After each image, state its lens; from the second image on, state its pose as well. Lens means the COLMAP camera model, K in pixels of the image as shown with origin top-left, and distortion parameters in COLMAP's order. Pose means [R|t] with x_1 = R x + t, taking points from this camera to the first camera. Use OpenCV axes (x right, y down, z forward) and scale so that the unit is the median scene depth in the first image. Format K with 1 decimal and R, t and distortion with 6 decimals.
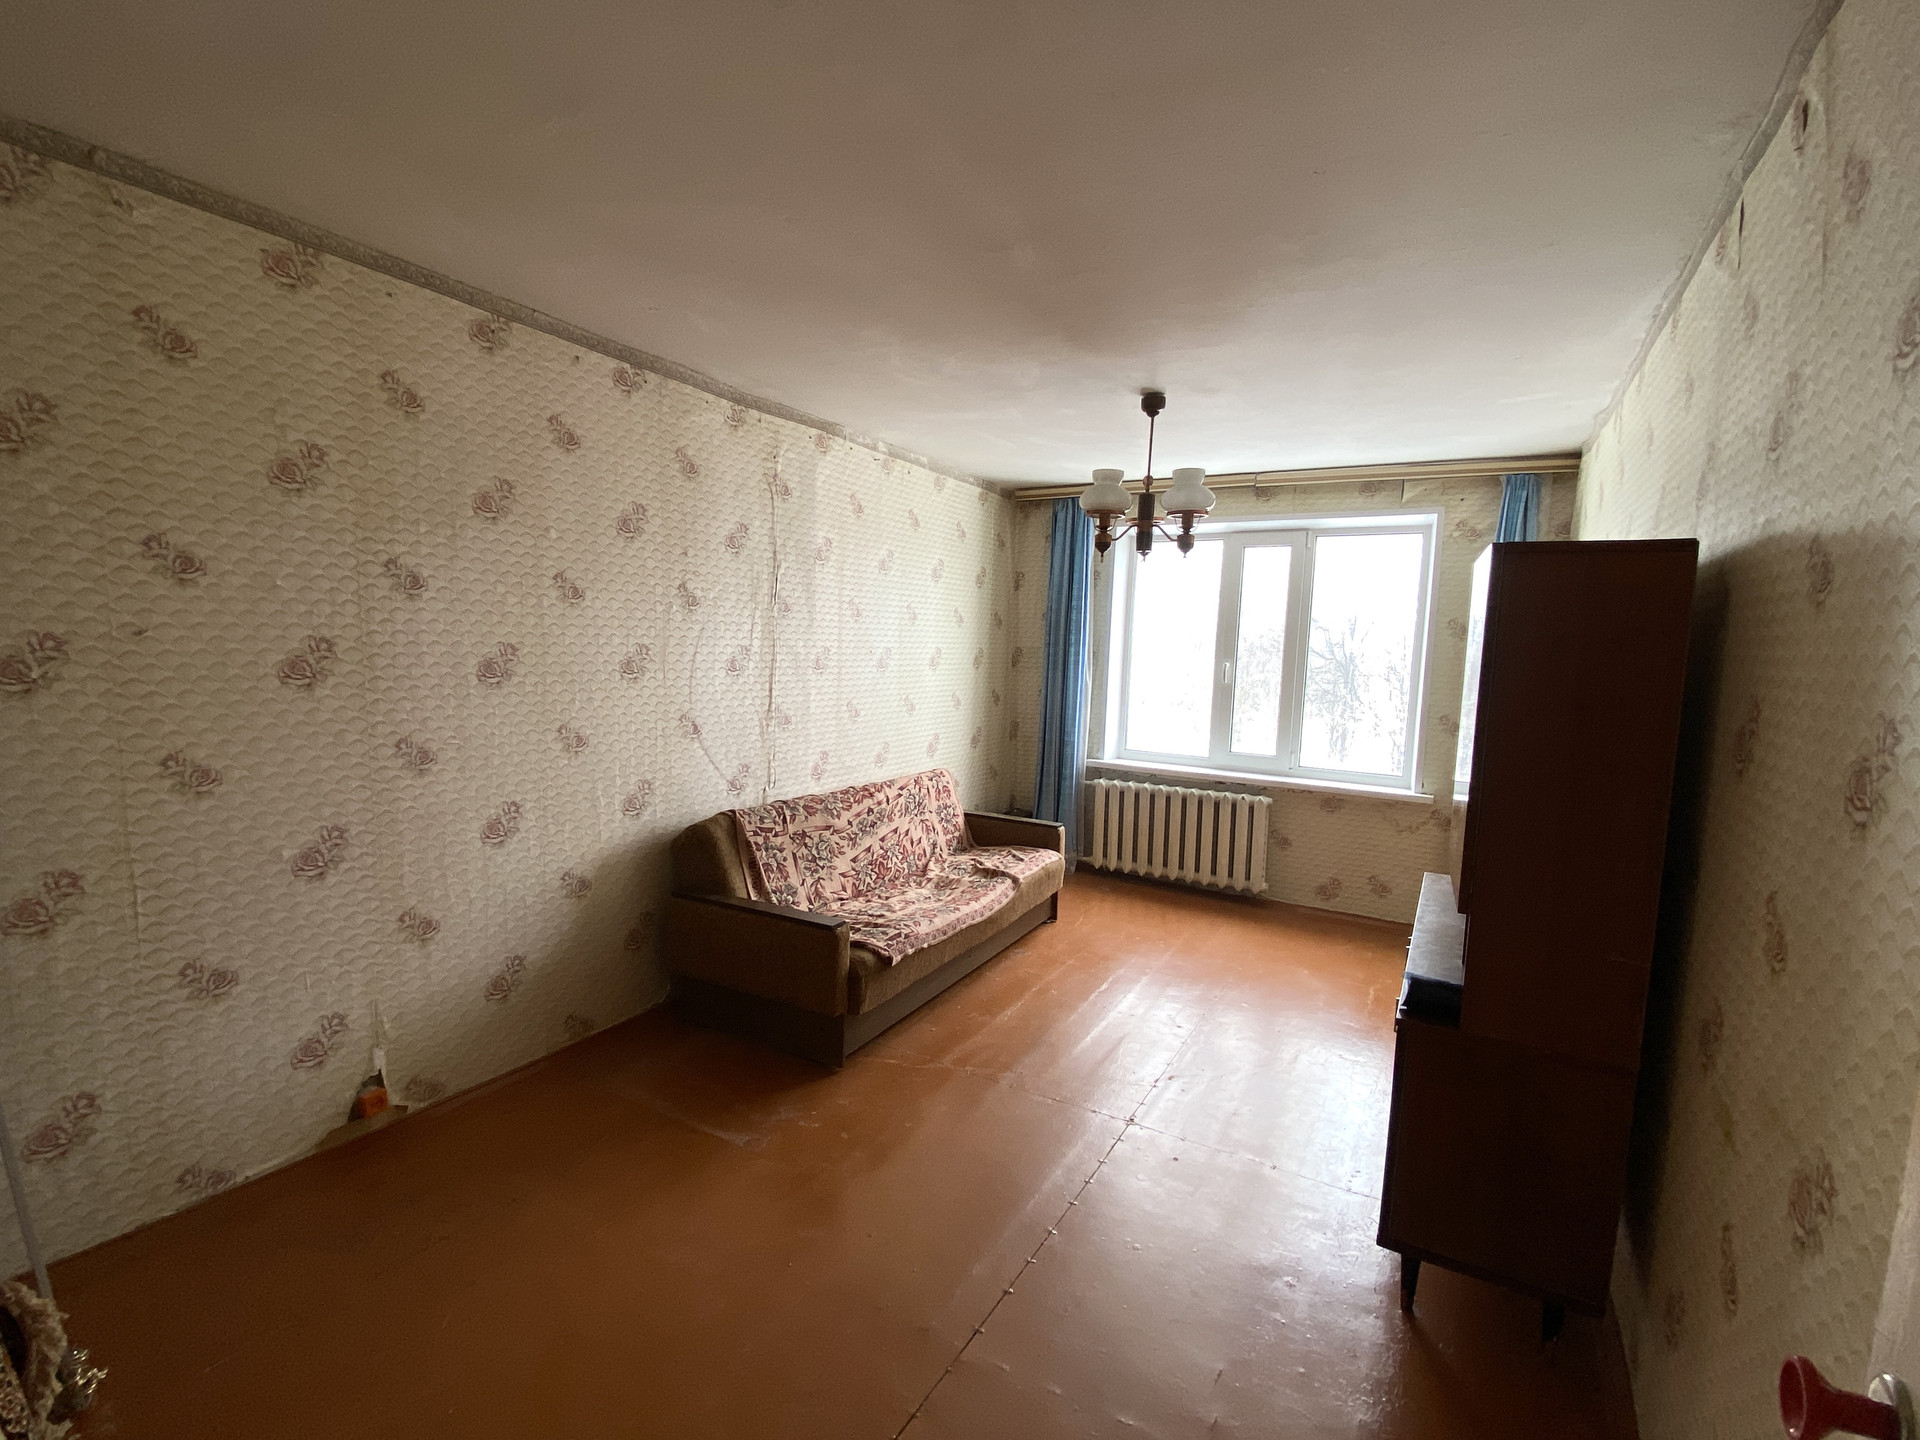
lens RADIAL K [[855.2, 0, 960.0], [0, 855.2, 720.0], [0, 0, 1]] dist [-0.020253, -0.000103]
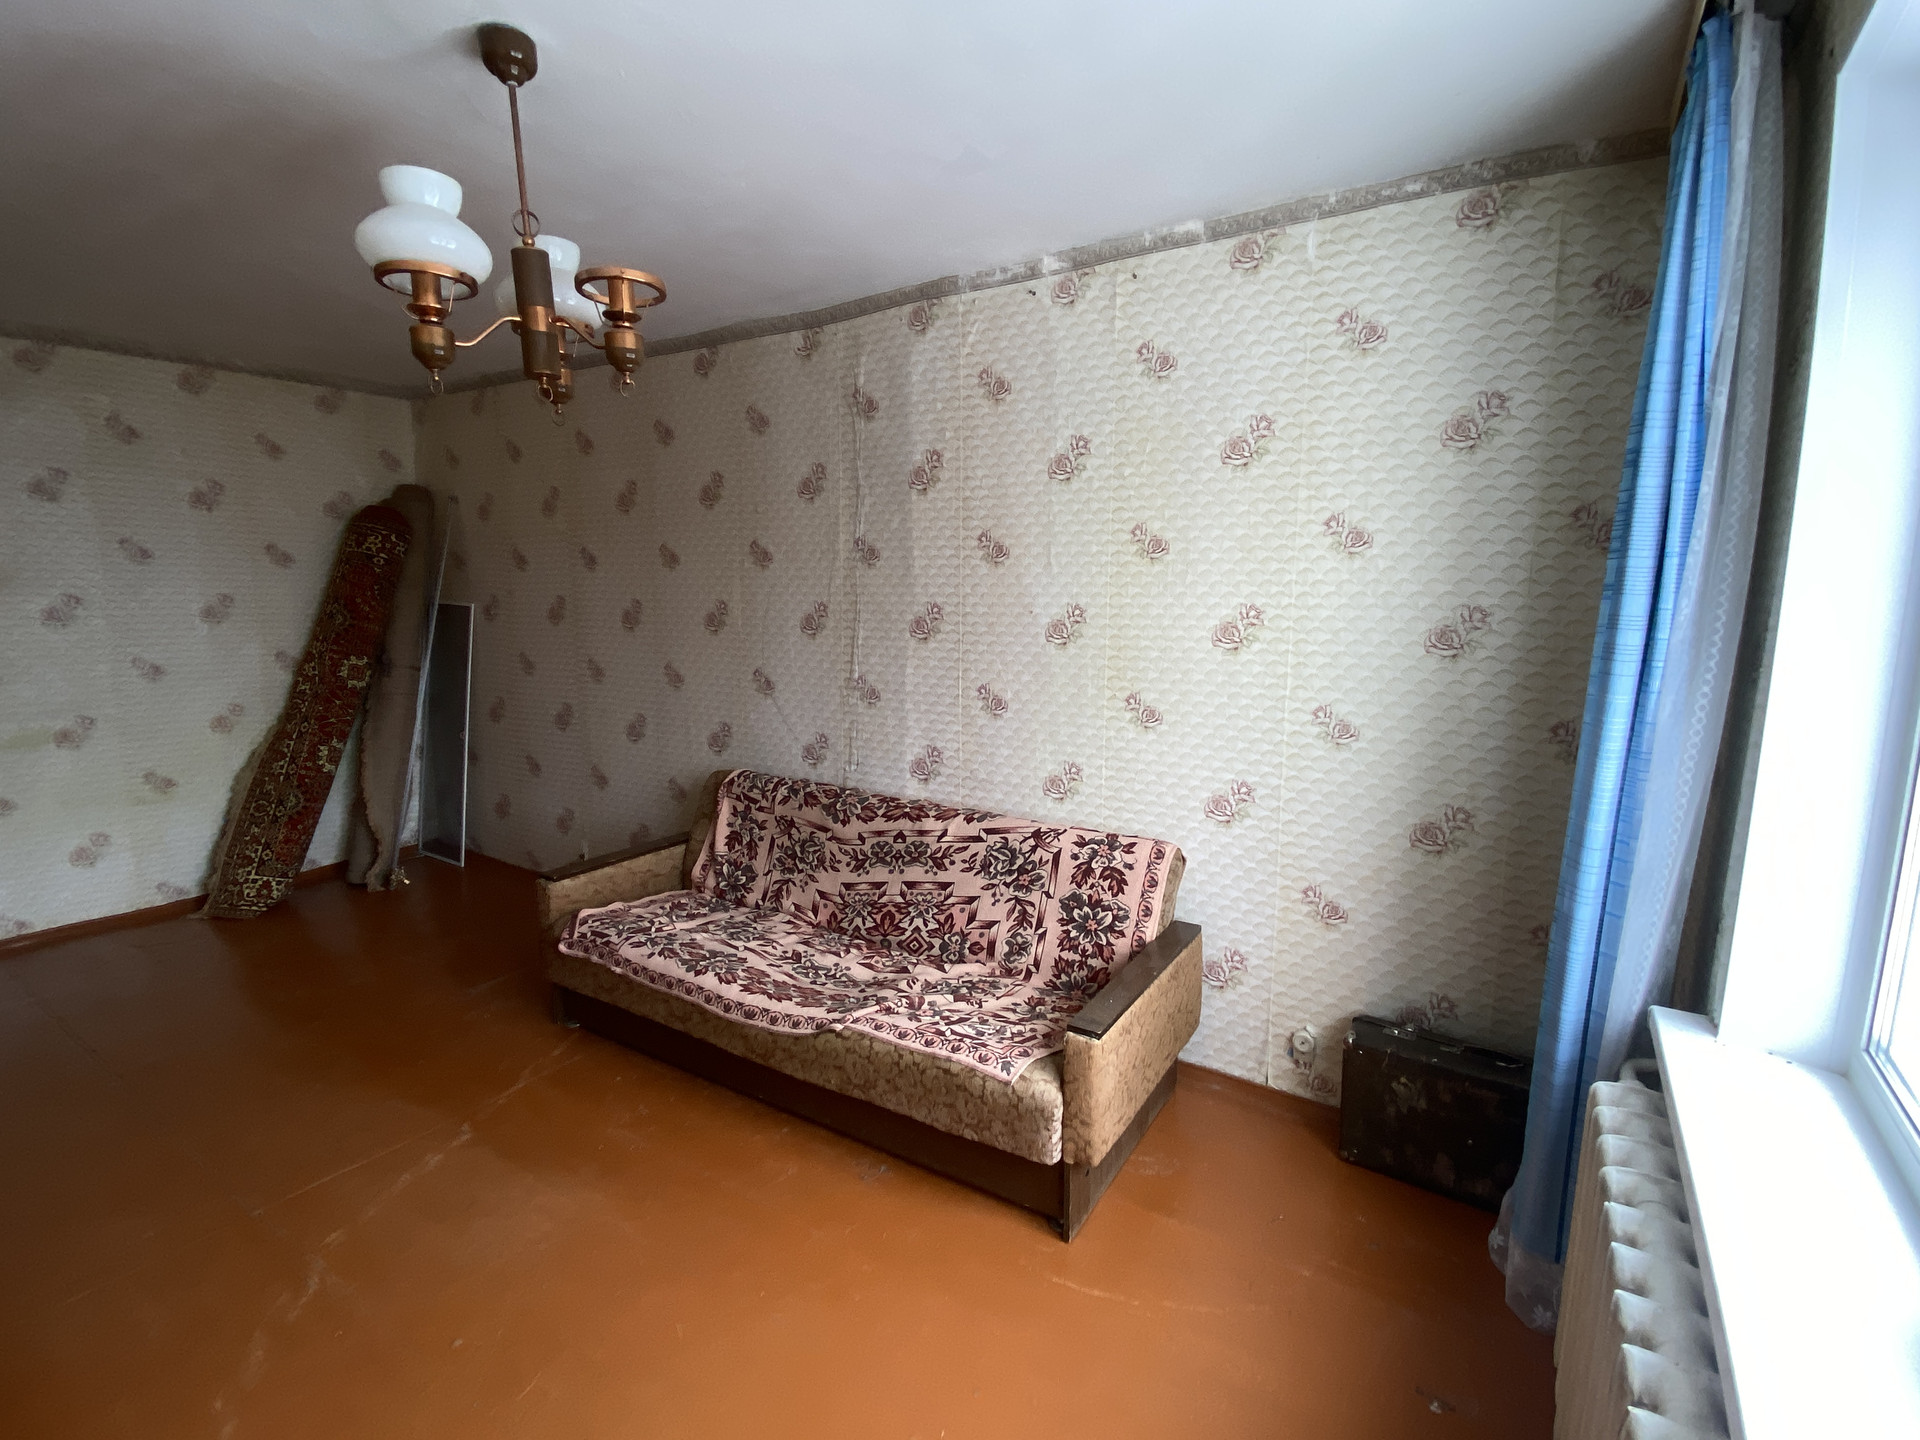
lens RADIAL K [[878.9, 0, 965.7], [0, 878.9, 710.5], [0, 0, 1]] dist [0.037540, -0.000028]
pose [[-0.050626, 0.103975, -0.993291, 0.642069], [-0.096520, 0.989401, 0.108487, -0.085425], [0.994043, 0.101364, -0.040054, 1.150270]]
